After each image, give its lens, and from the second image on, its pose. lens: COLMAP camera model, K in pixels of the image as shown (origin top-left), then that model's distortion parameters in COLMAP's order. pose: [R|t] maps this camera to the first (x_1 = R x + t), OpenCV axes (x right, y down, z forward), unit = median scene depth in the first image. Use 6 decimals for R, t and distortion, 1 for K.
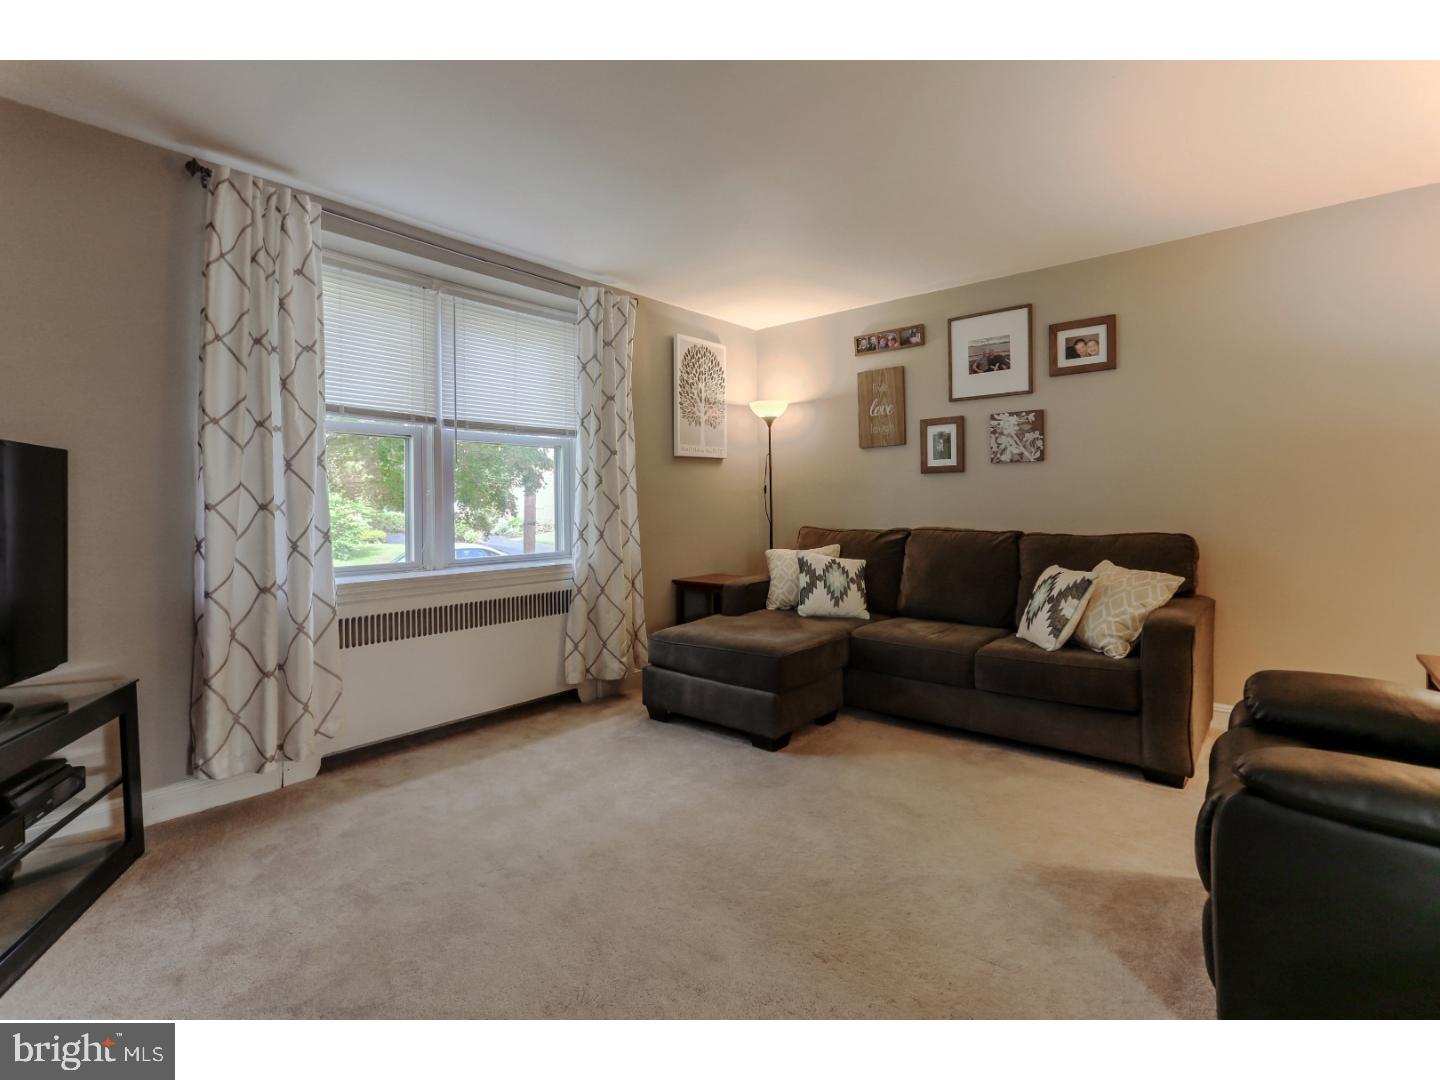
lens RADIAL K [[669.0, 0, 721.1], [0, 669.0, 513.1], [0, 0, 1]] dist [-0.016938, -0.000121]
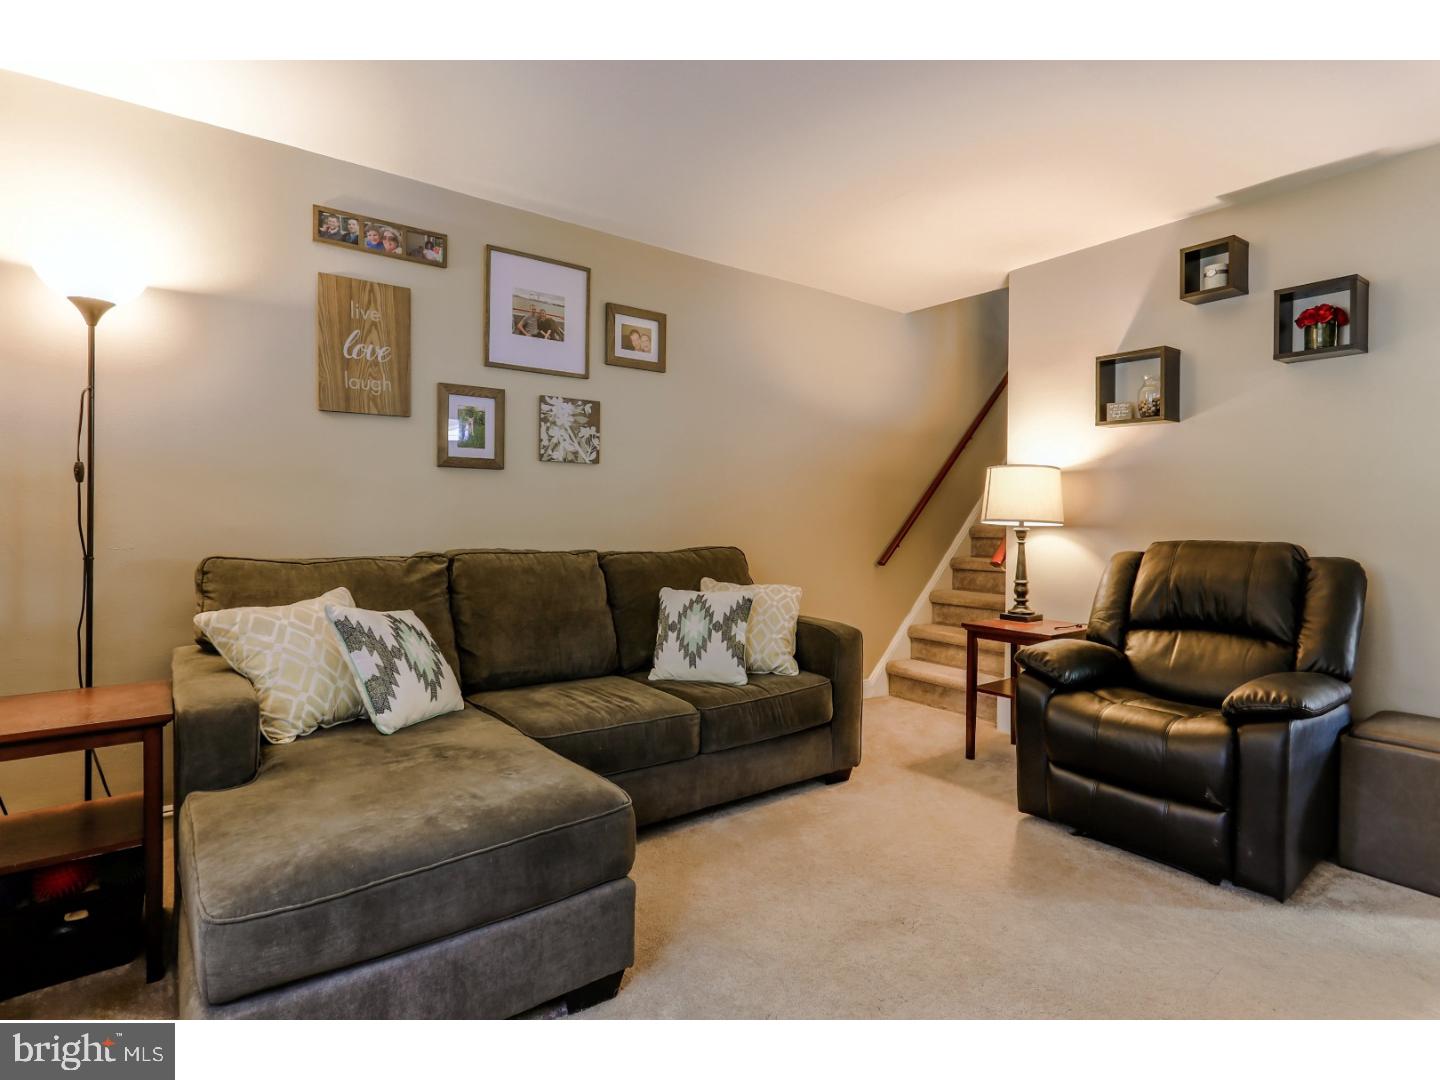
lens RADIAL K [[742.2, 0, 720.5], [0, 742.2, 518.2], [0, 0, 1]] dist [0.001005, 0.000405]
pose [[0.216582, 0.007800, 0.976233, -0.363702], [0.000476, 0.999967, -0.008096, -0.003427], [-0.976264, 0.002218, 0.216571, 0.623702]]
